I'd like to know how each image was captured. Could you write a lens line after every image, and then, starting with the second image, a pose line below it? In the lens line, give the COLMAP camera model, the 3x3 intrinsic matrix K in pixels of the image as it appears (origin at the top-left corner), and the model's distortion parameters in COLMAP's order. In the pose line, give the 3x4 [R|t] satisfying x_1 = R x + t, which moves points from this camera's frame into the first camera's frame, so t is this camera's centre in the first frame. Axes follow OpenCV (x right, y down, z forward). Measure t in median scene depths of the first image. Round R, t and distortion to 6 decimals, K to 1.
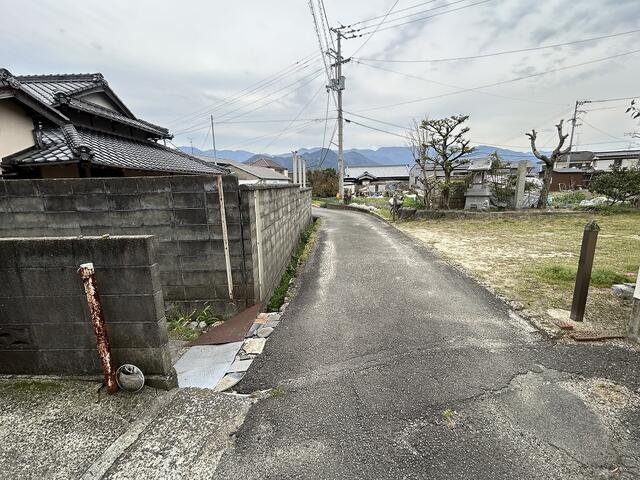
lens RADIAL K [[290.8, 0, 319.8], [0, 290.8, 239.0], [0, 0, 1]] dist [0.002431, -0.000057]
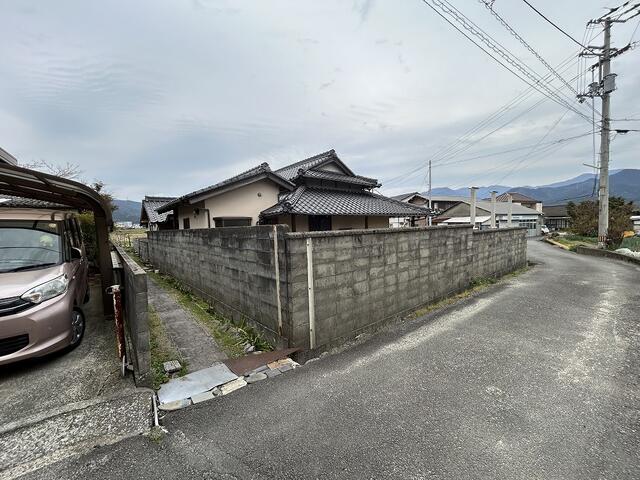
lens RADIAL K [[259.5, 0, 319.9], [0, 259.5, 240.2], [0, 0, 1]] dist [-0.002438, 0.000683]
pose [[0.651838, 0.044052, -0.757078, 0.216444], [-0.126042, 0.990720, -0.050875, -0.048879], [0.747811, 0.128586, 0.651341, 0.175737]]
